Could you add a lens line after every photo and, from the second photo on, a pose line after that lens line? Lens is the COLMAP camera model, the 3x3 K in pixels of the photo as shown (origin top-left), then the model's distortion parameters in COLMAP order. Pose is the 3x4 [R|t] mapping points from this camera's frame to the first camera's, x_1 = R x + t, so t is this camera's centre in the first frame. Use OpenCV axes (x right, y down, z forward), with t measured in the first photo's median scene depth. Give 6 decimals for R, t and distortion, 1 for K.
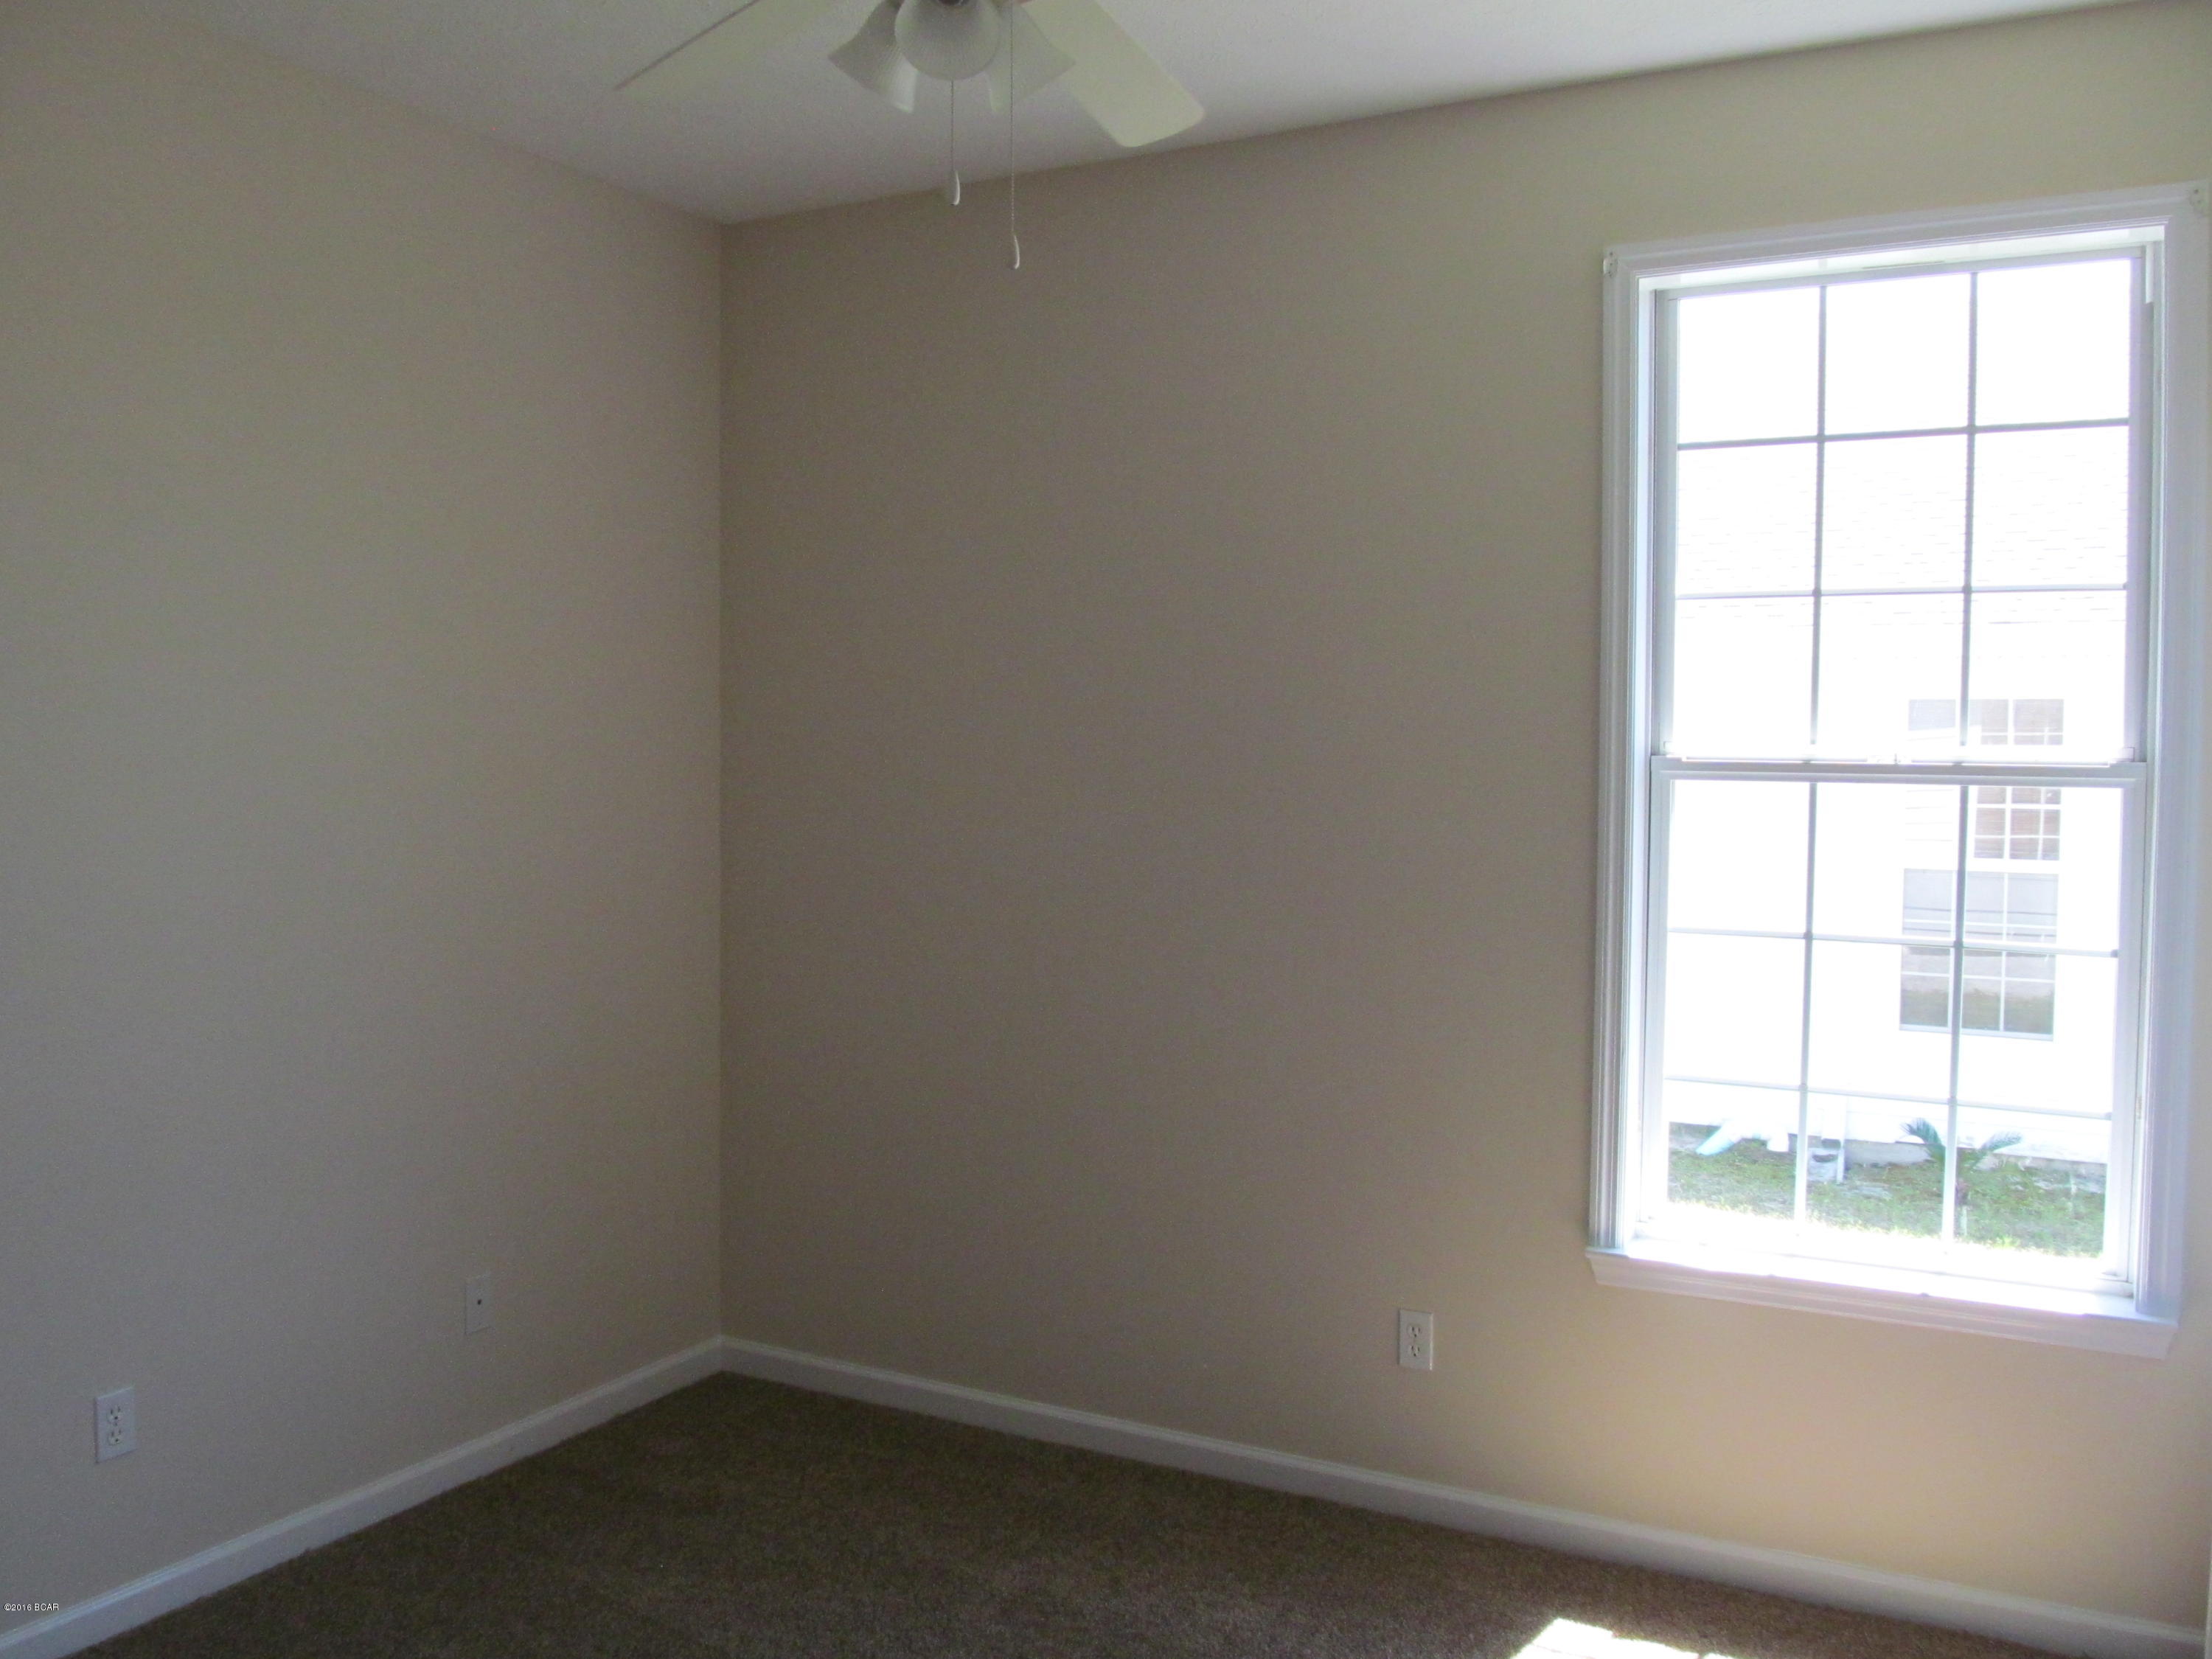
lens RADIAL K [[1823.4, 0, 1119.6], [0, 1823.4, 819.1], [0, 0, 1]] dist [-0.075862, -0.005780]
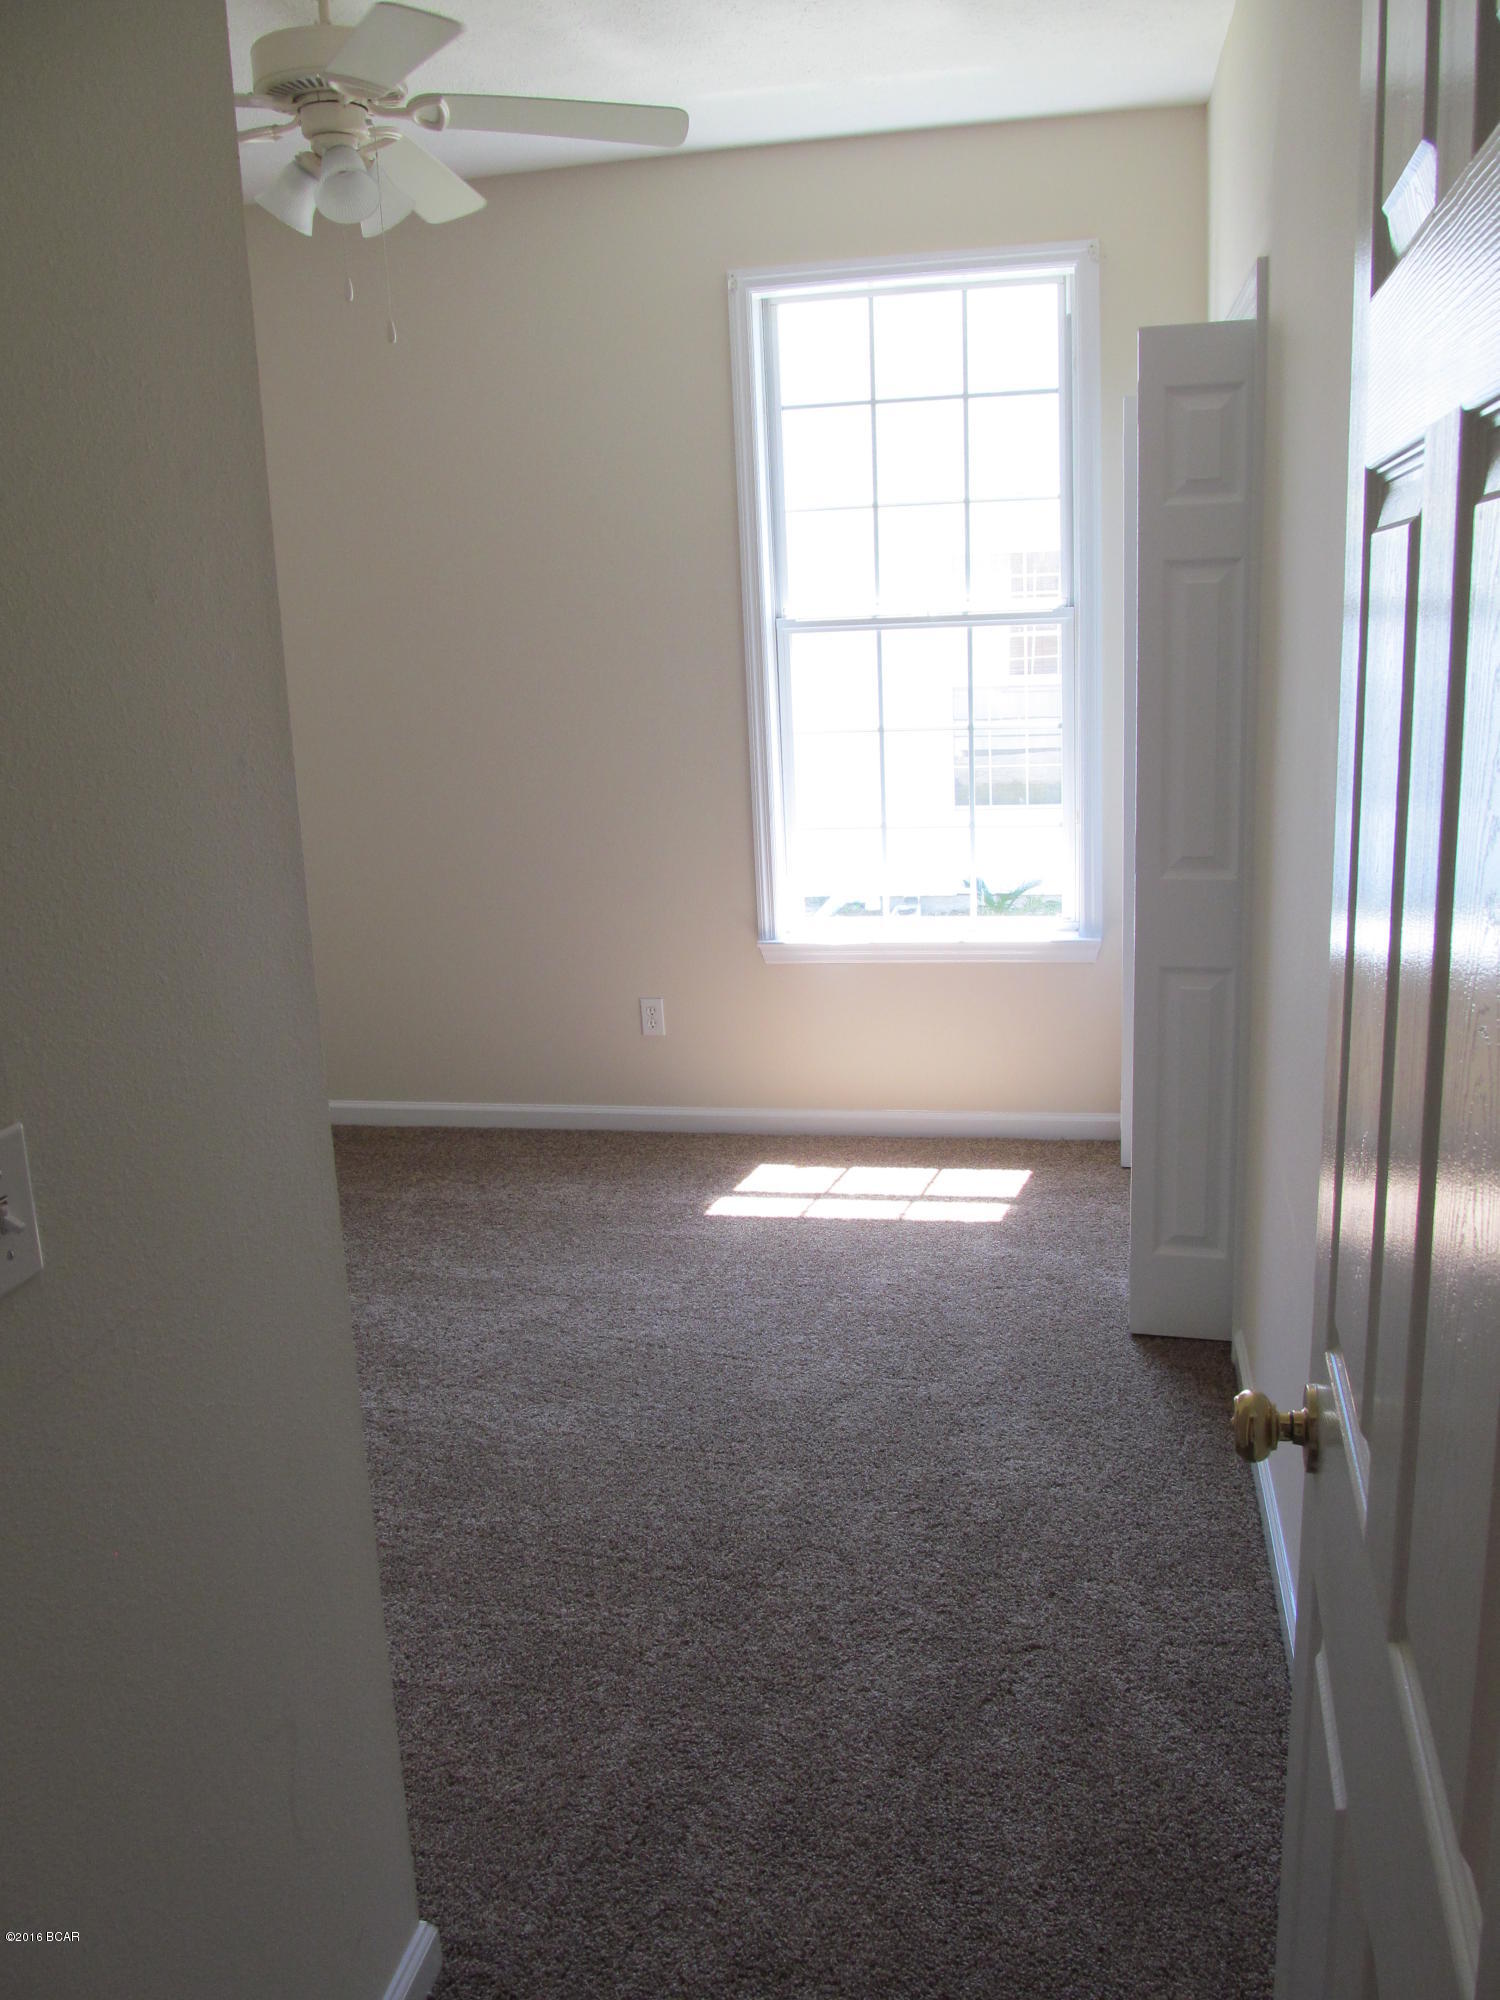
lens RADIAL K [[1648.7, 0, 752.3], [0, 1648.7, 1007.1], [0, 0, 1]] dist [-0.075862, -0.005780]
pose [[0.957166, -0.119030, 0.263943, -0.132978], [0.065143, 0.976749, 0.204248, 0.000748], [-0.282118, -0.178305, 0.942665, -0.364177]]
